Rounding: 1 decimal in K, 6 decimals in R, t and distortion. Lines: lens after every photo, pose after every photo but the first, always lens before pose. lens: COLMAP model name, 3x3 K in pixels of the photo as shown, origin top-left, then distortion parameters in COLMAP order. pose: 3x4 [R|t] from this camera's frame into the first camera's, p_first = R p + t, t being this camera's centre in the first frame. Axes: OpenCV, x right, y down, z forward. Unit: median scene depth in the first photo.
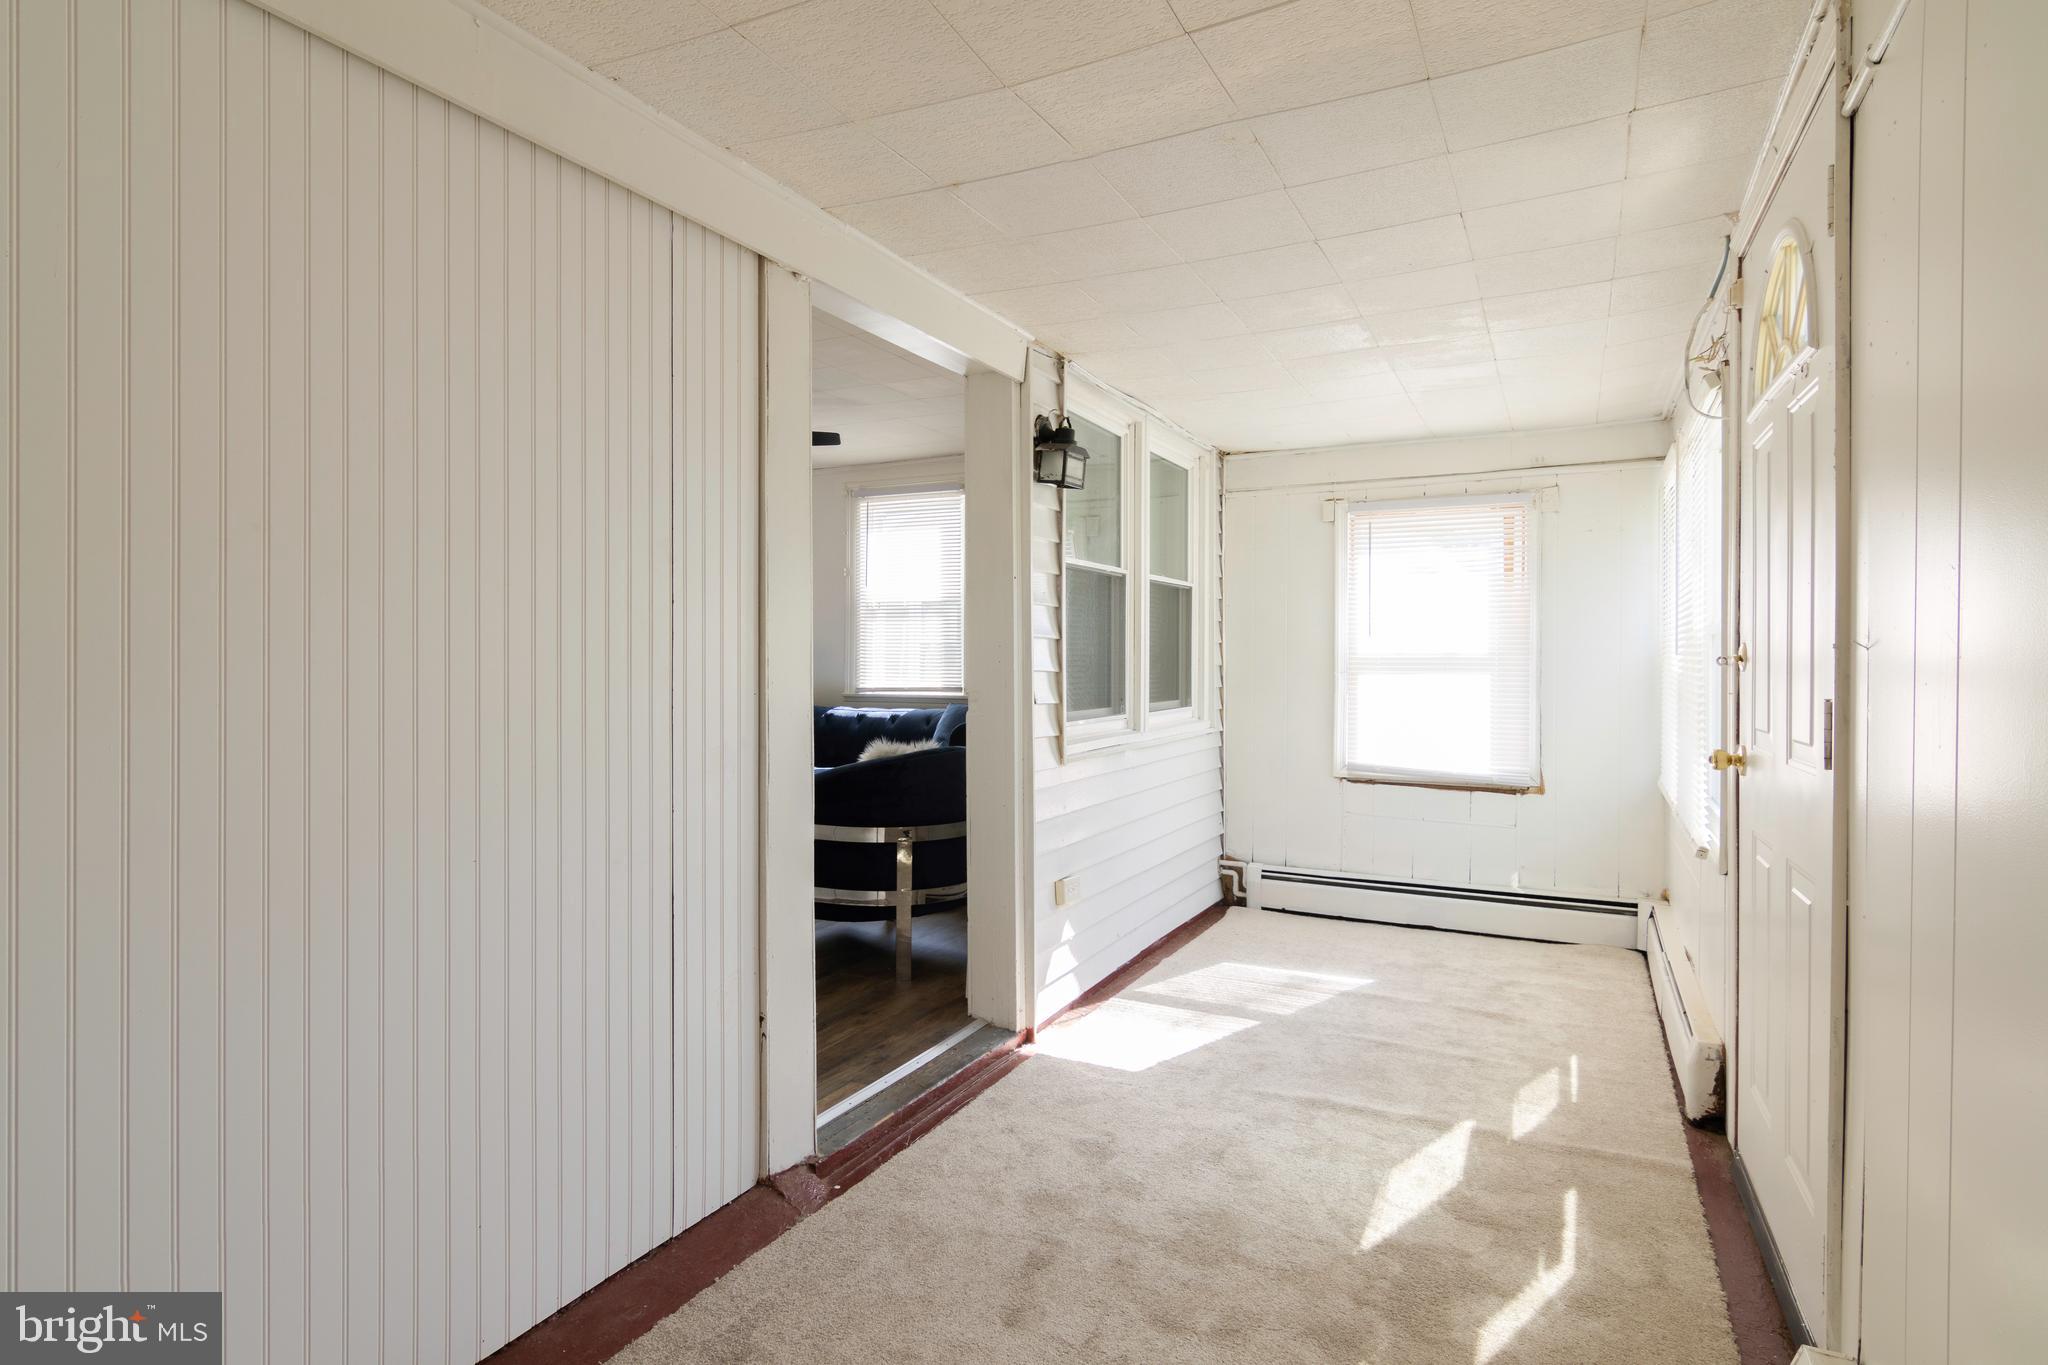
lens RADIAL K [[1038.1, 0, 1024.0], [0, 1038.1, 682.5], [0, 0, 1]] dist [0.000560, -0.000169]
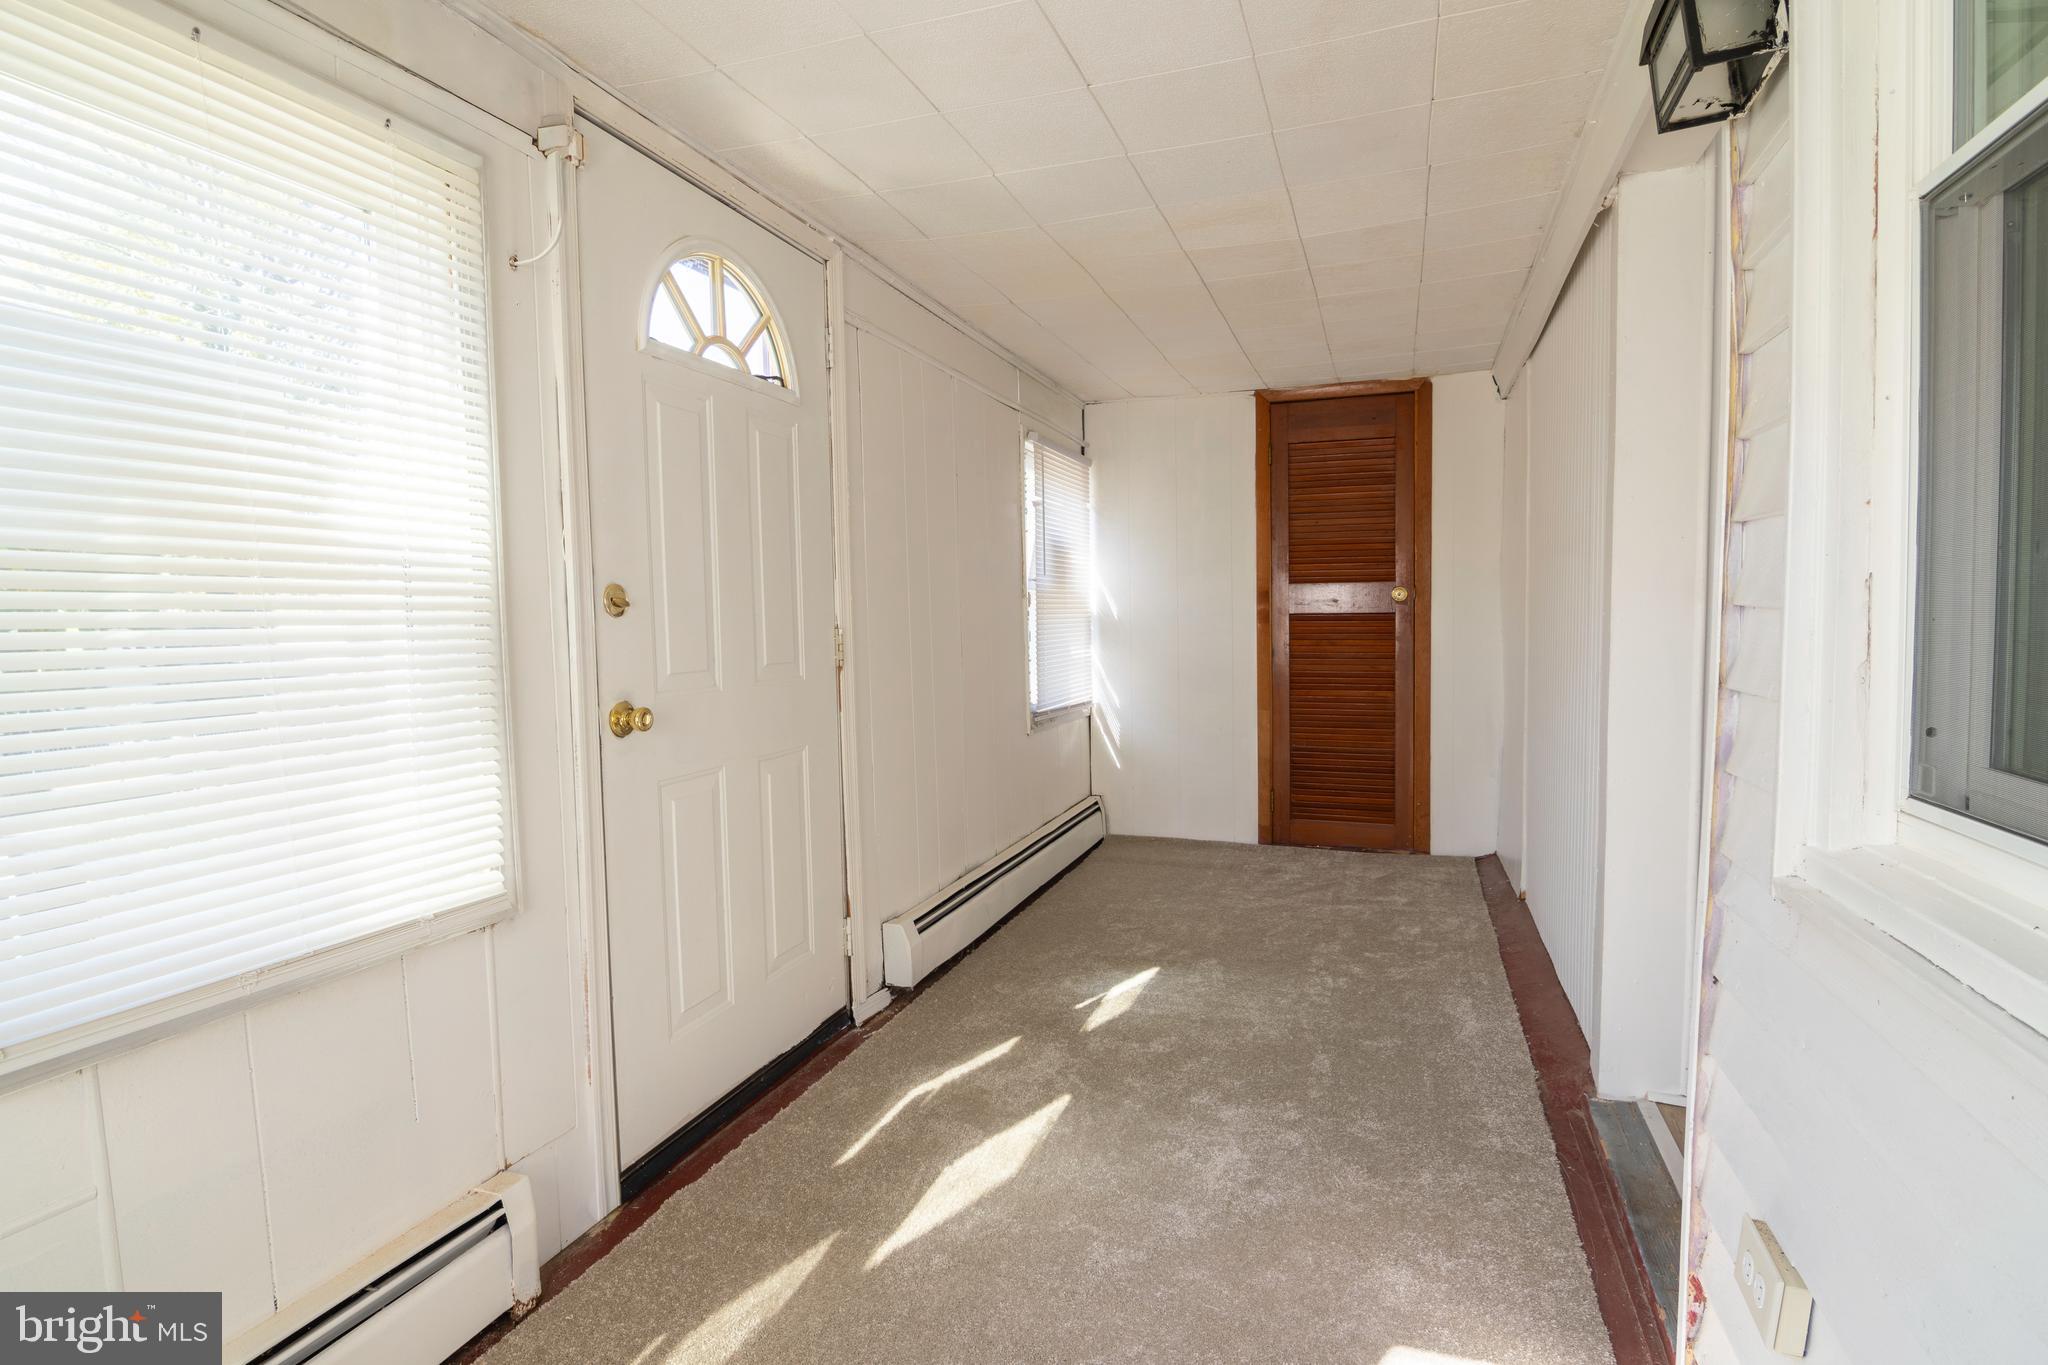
lens RADIAL K [[1038.1, 0, 1024.0], [0, 1038.1, 682.5], [0, 0, 1]] dist [0.000560, -0.000169]
pose [[-0.989321, 0.025394, -0.143526, 0.485173], [0.016381, 0.997839, 0.063632, -0.020685], [0.144832, 0.060601, -0.987599, 1.958074]]
